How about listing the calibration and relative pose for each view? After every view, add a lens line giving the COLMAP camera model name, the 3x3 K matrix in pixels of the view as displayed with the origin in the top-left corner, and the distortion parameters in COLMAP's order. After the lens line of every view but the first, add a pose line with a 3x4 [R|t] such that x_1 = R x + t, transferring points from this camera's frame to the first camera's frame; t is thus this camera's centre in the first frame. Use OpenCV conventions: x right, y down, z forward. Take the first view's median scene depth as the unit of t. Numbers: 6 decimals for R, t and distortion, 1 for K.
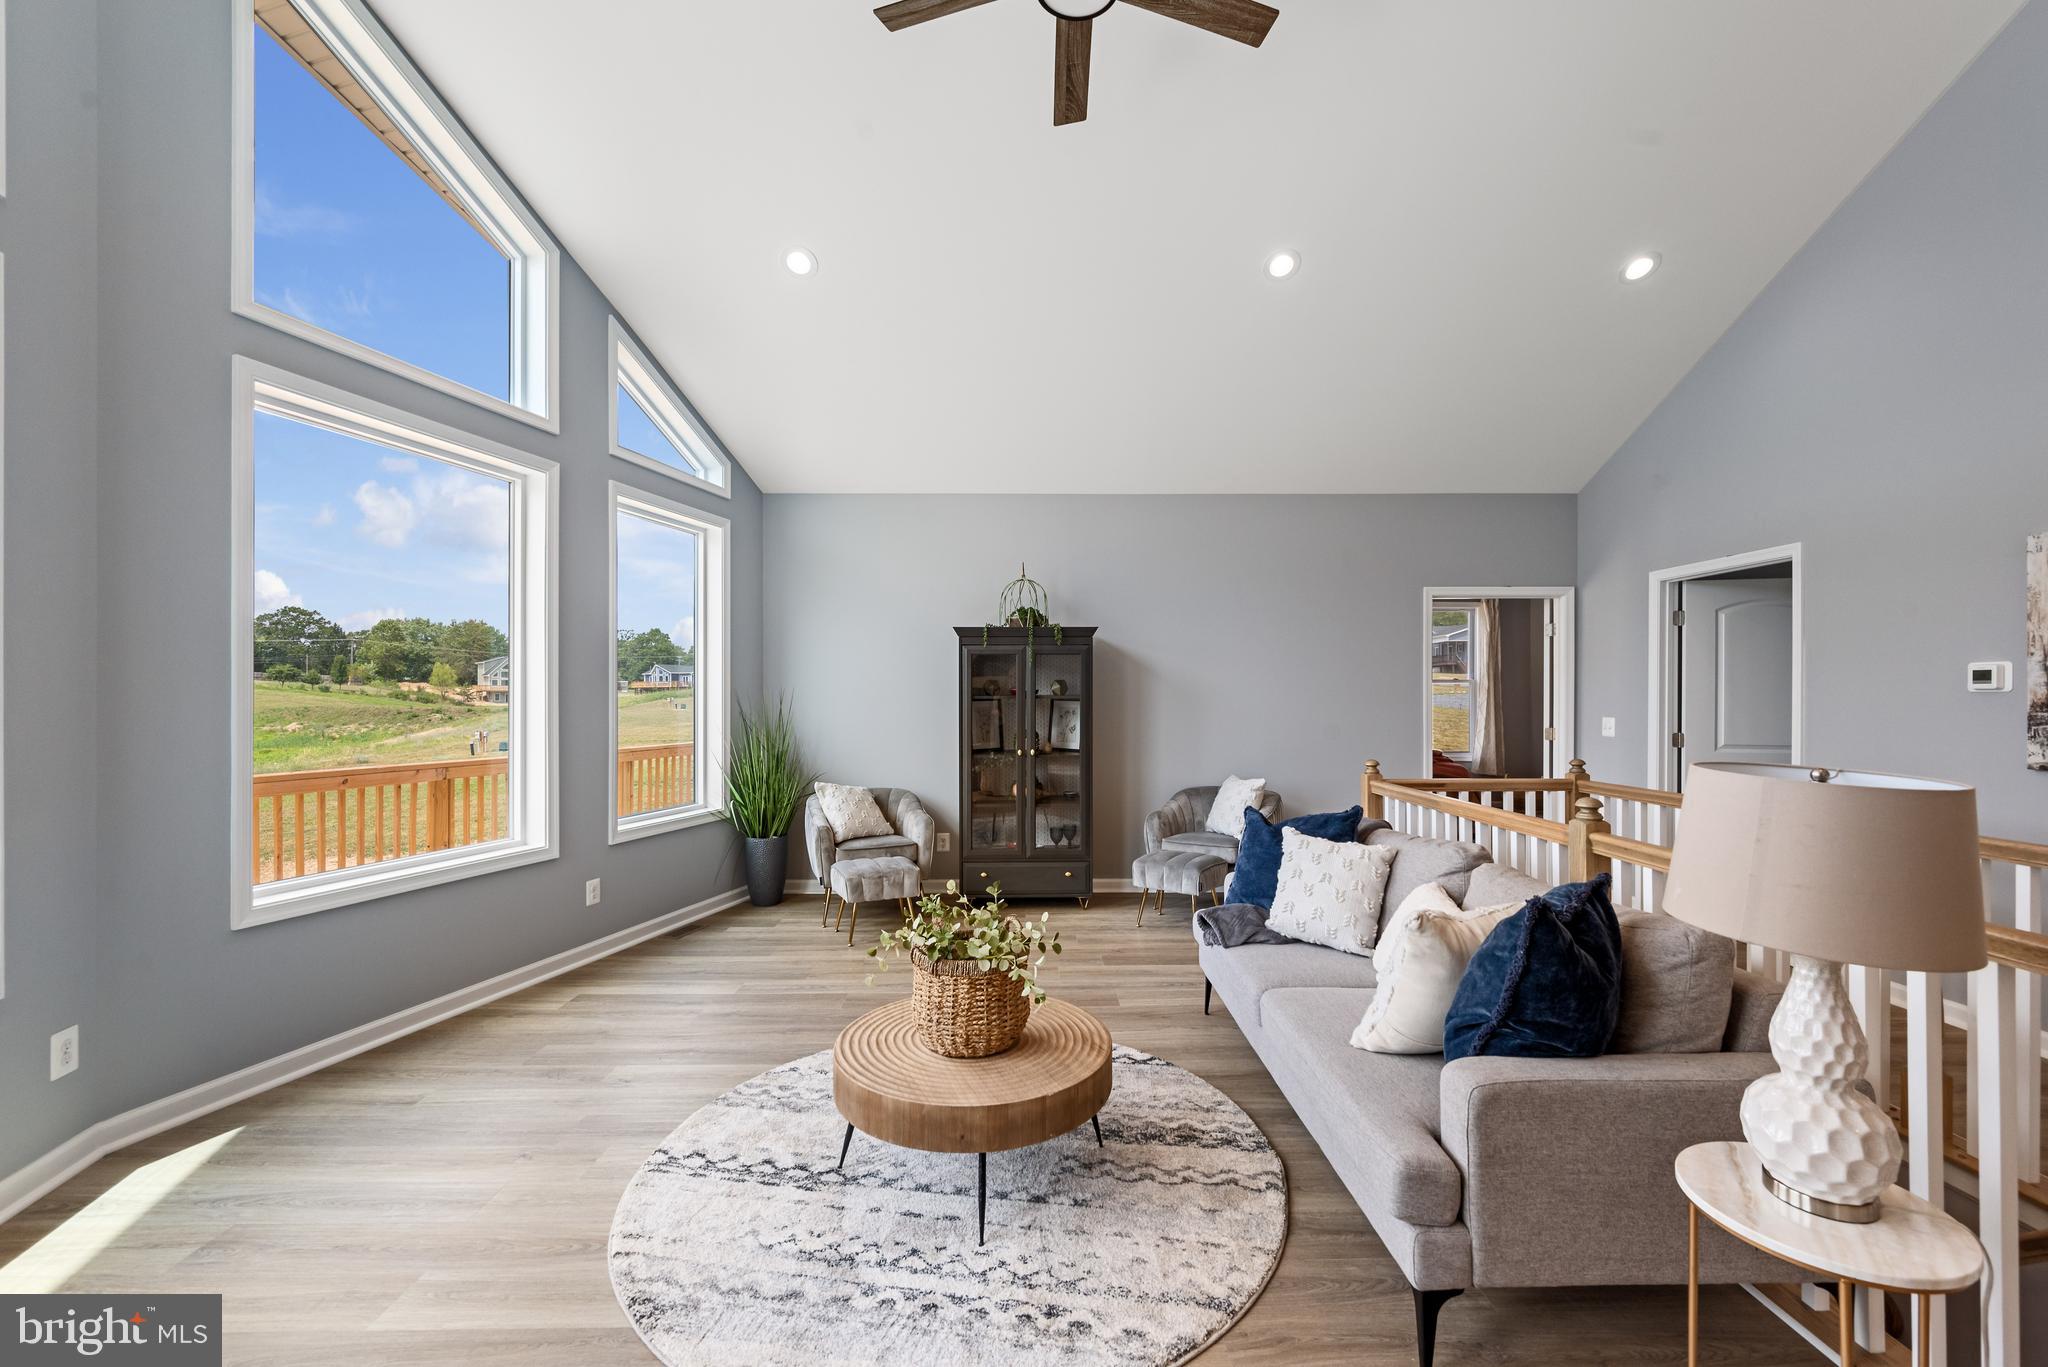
lens RADIAL K [[820.0, 0, 1034.1], [0, 820.0, 695.2], [0, 0, 1]] dist [-0.000148, -0.000268]
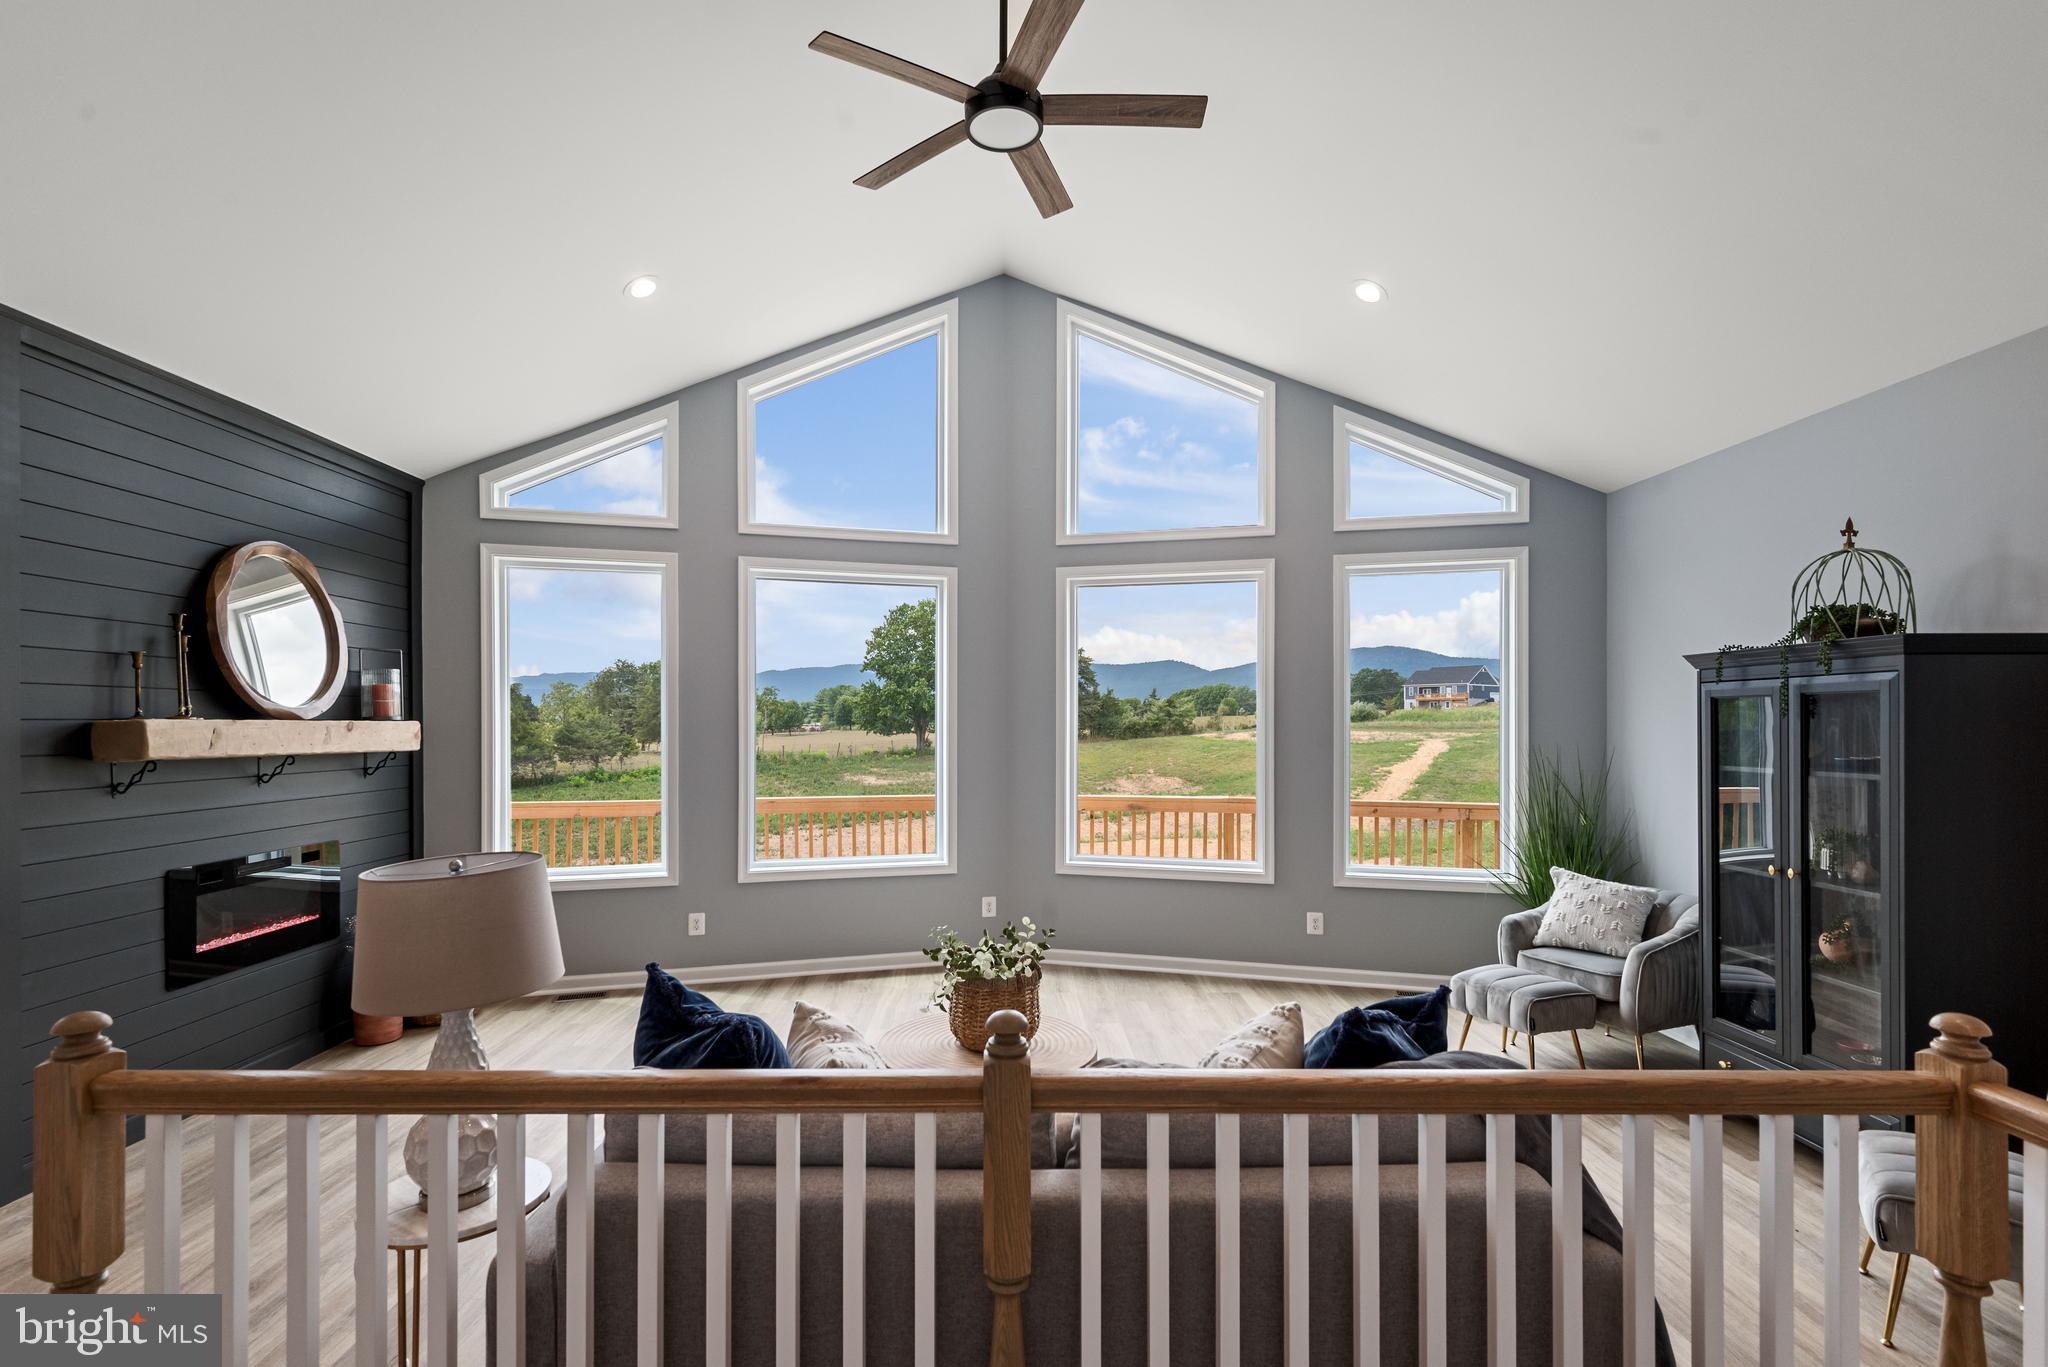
lens RADIAL K [[937.4, 0, 1012.6], [0, 937.4, 719.9], [0, 0, 1]] dist [0.012522, -0.000006]
pose [[-0.010124, -0.003149, -0.999944, 0.775016], [0.002292, 0.999992, -0.003173, -0.039301], [0.999946, -0.002324, -0.010117, 0.601437]]
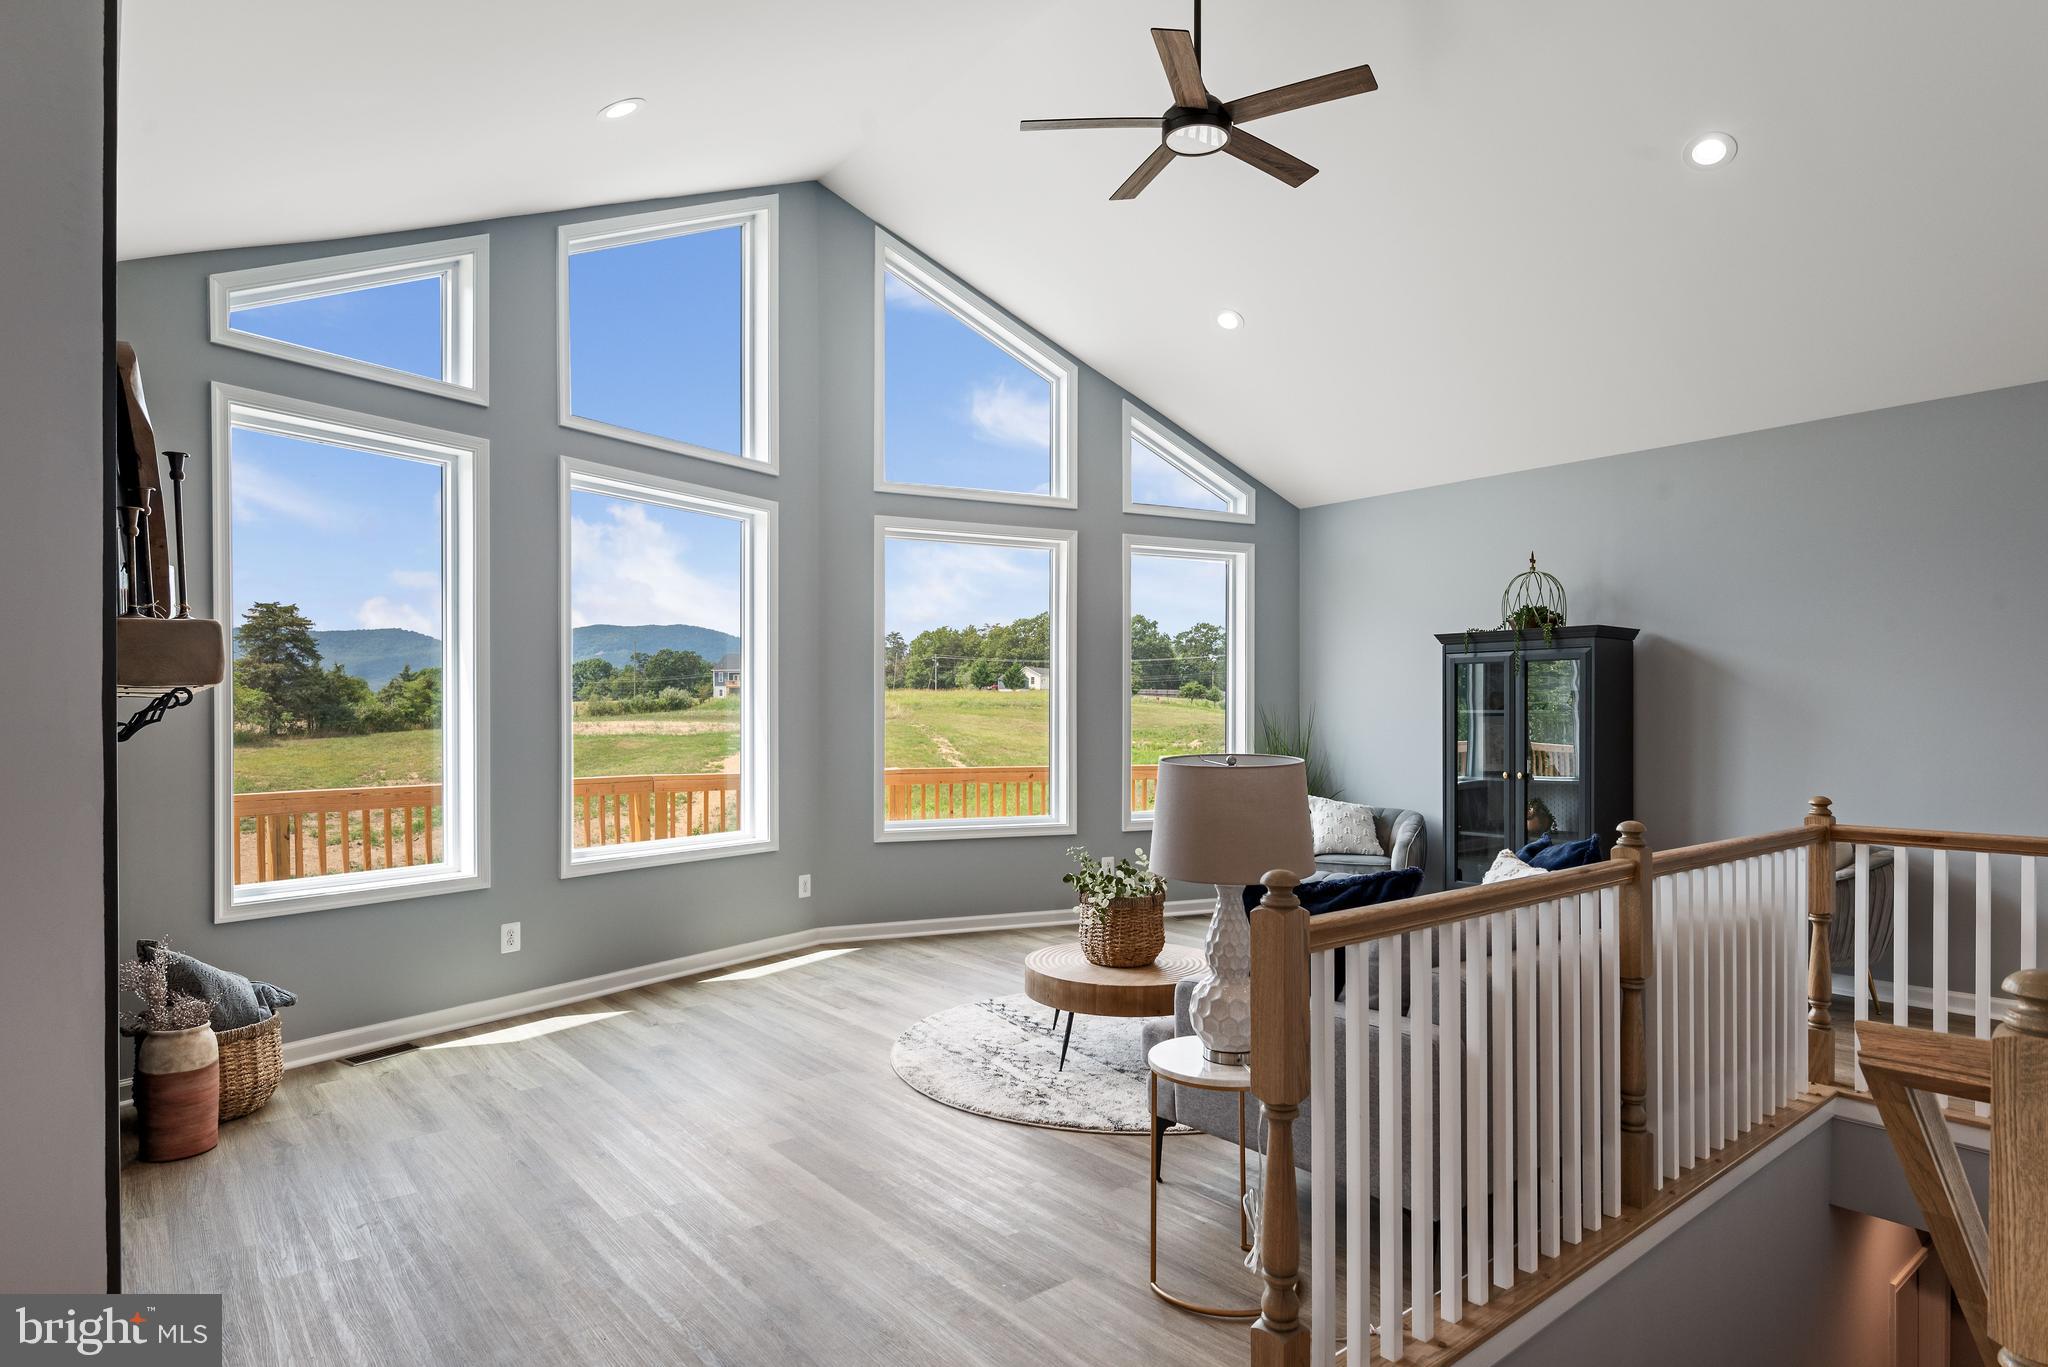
lens RADIAL K [[1115.9, 0, 1029.3], [0, 1115.9, 718.4], [0, 0, 1]] dist [0.002936, 0.000318]
pose [[0.625004, 0.003478, -0.780614, 0.721188], [0.000758, 0.999987, 0.005062, 0.004896], [0.780621, -0.003755, 0.624993, -0.156523]]
